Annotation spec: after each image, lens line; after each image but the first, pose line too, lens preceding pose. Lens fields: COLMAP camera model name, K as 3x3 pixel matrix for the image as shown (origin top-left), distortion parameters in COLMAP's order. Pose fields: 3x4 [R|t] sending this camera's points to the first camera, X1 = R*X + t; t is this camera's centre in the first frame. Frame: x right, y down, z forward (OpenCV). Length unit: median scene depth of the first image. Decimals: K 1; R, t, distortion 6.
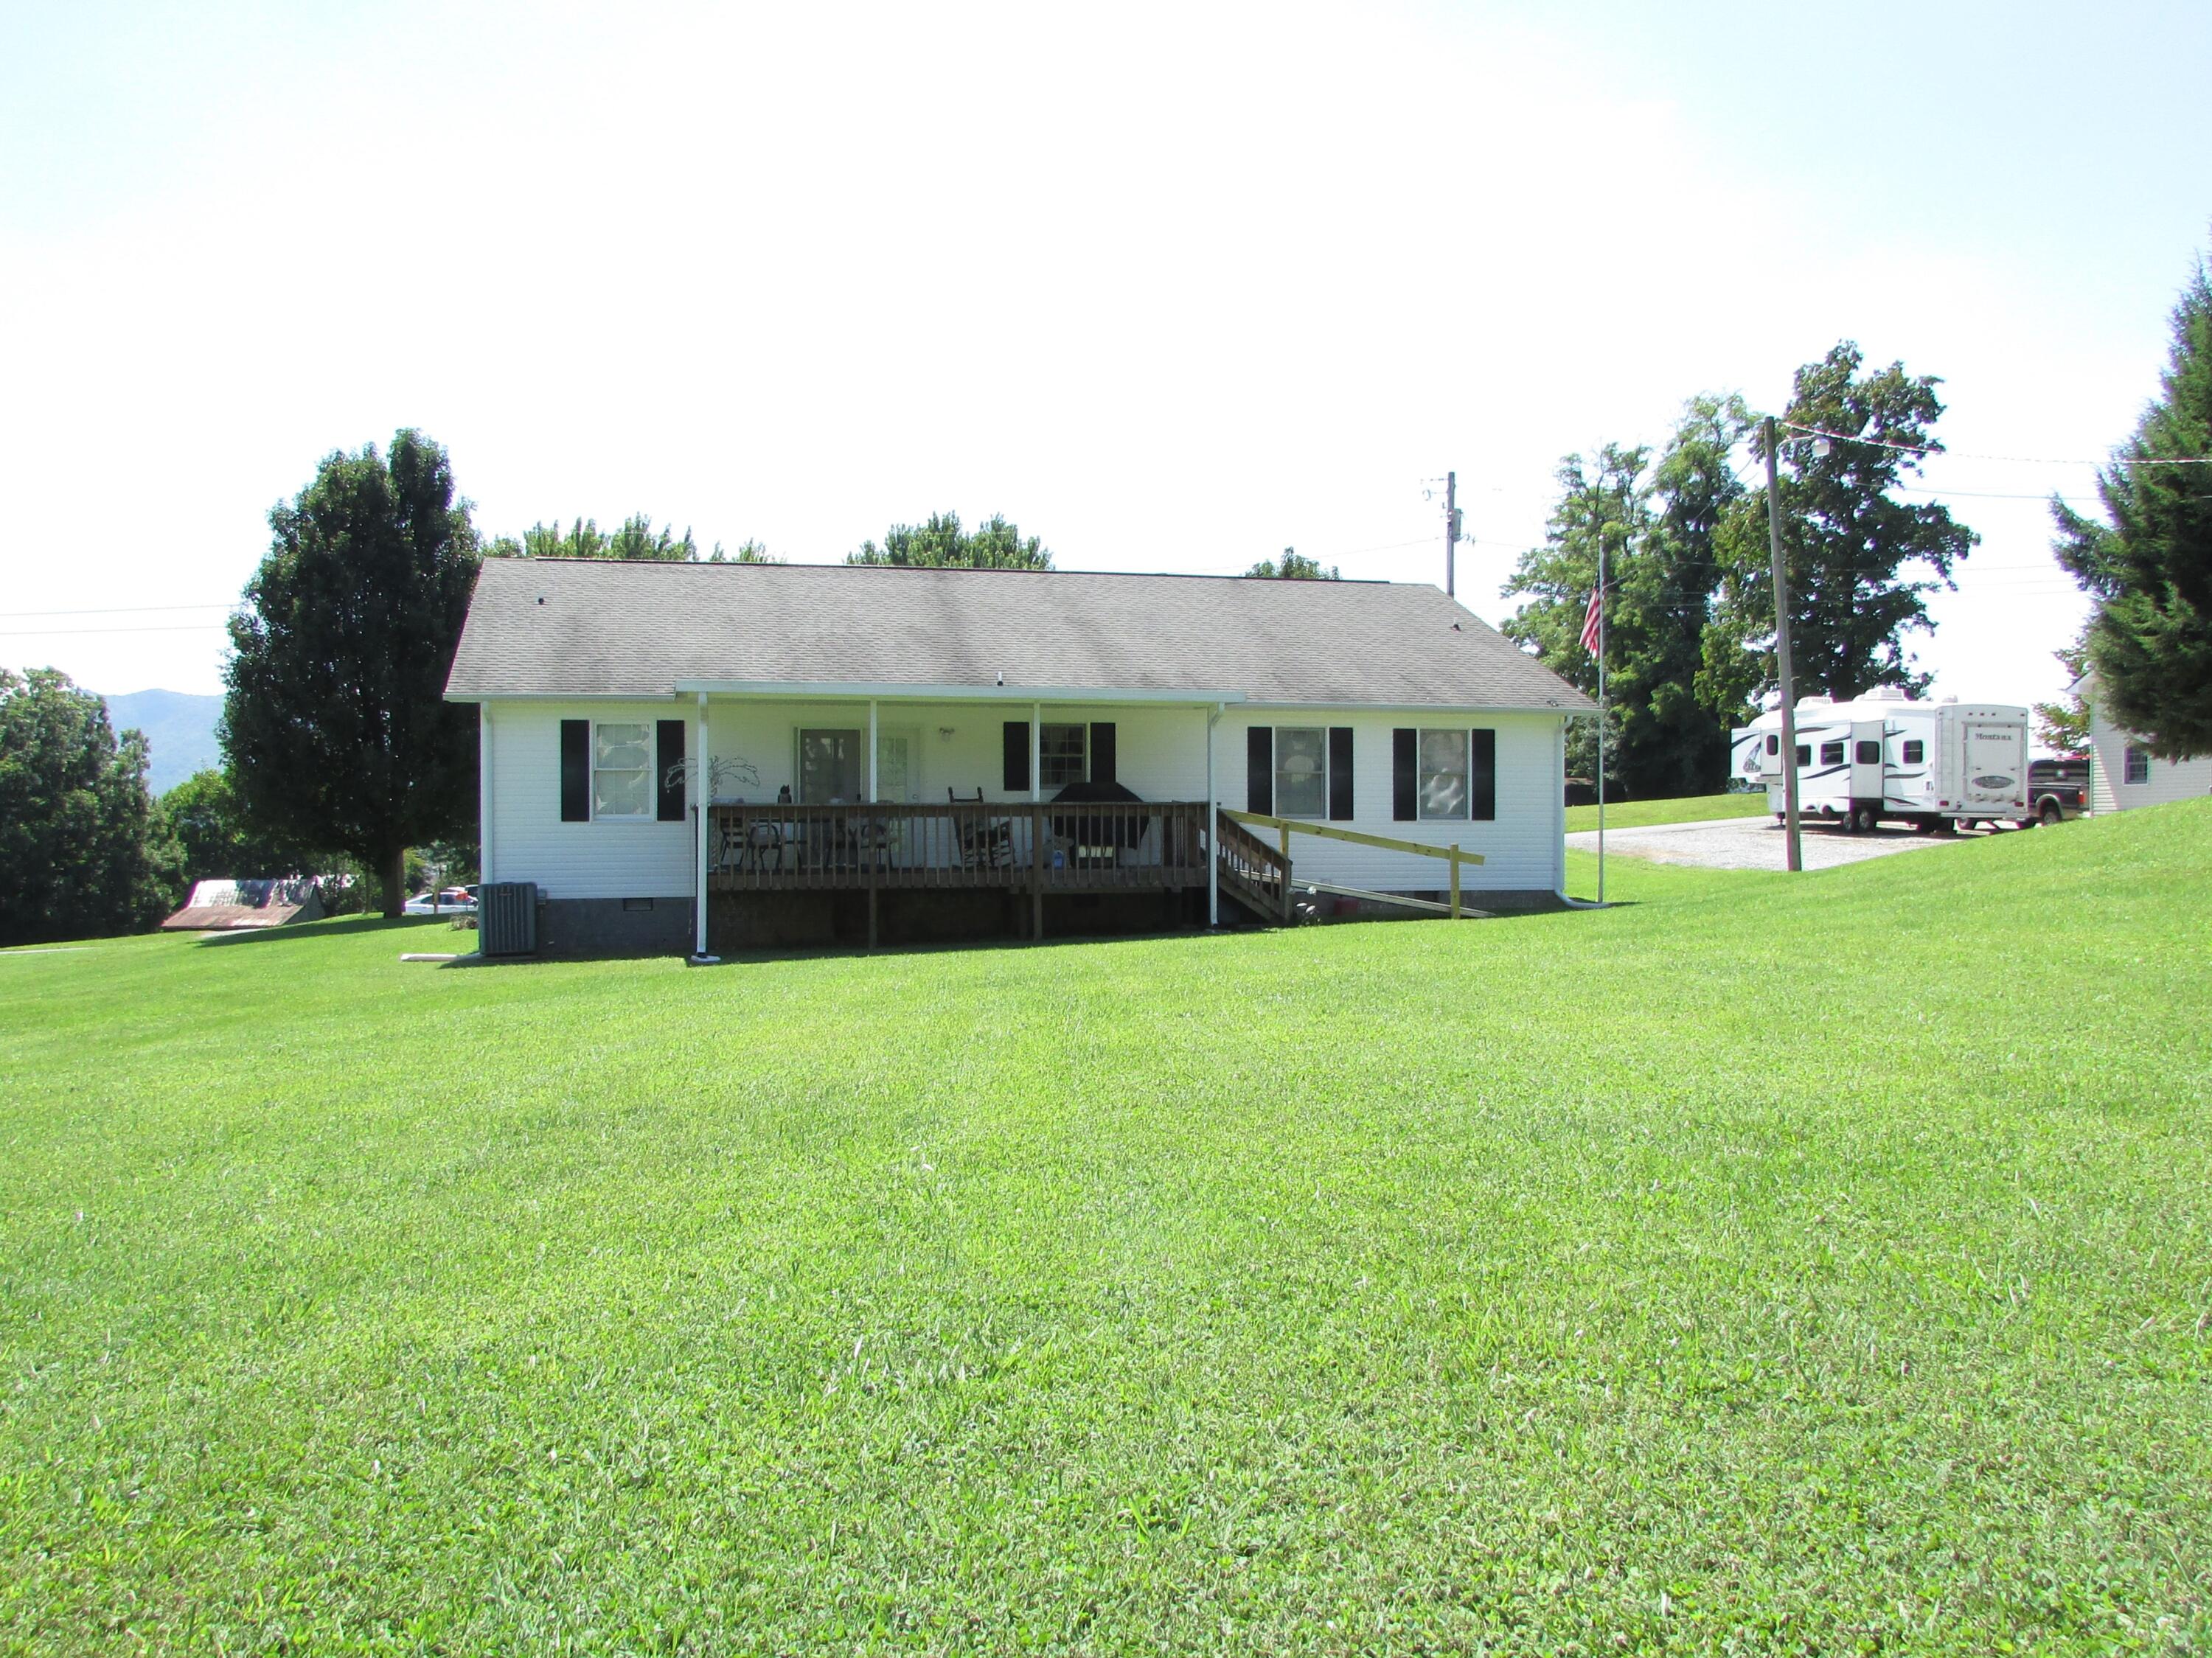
lens RADIAL K [[1800.6, 0, 1151.0], [0, 1800.6, 826.8], [0, 0, 1]] dist [-0.003360, -0.181402]
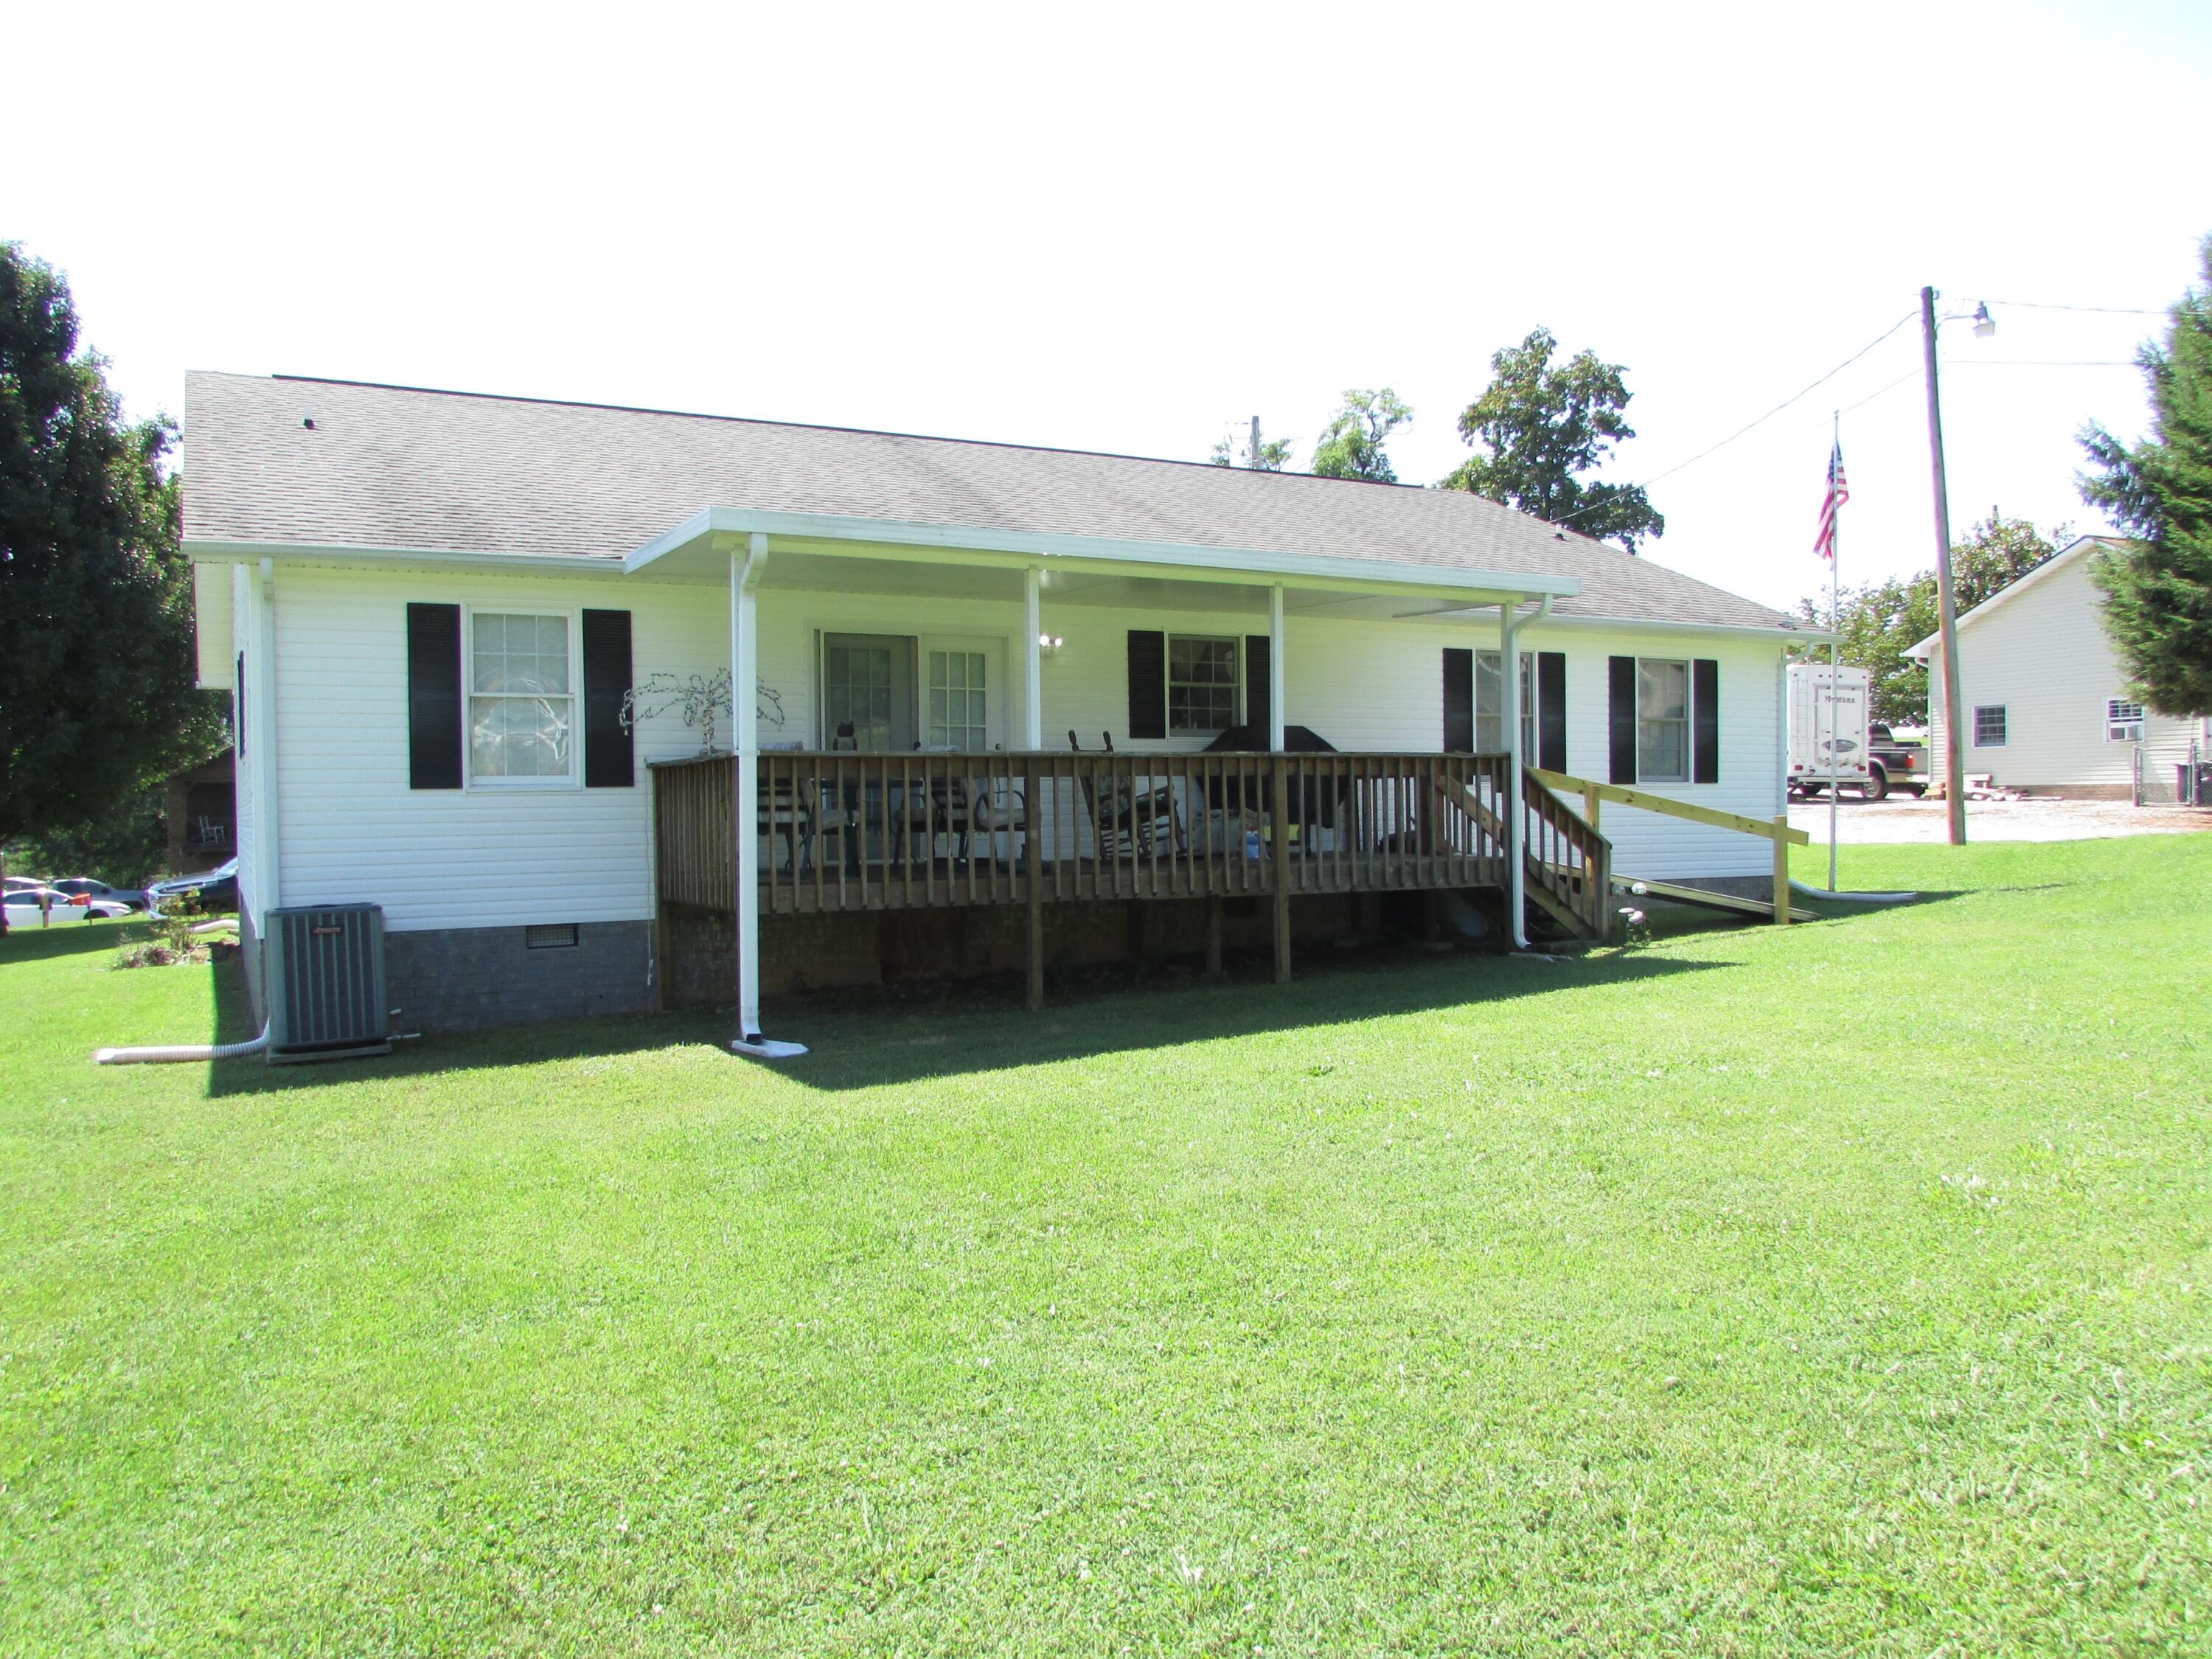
lens RADIAL K [[1578.4, 0, 1106.0], [0, 1578.4, 829.5], [0, 0, 1]] dist [-0.029874, 0.006877]
pose [[0.970313, -0.011659, 0.241570, -0.218074], [0.006952, 0.999769, 0.020328, 0.000863], [-0.241751, -0.018045, 0.970170, 0.443872]]
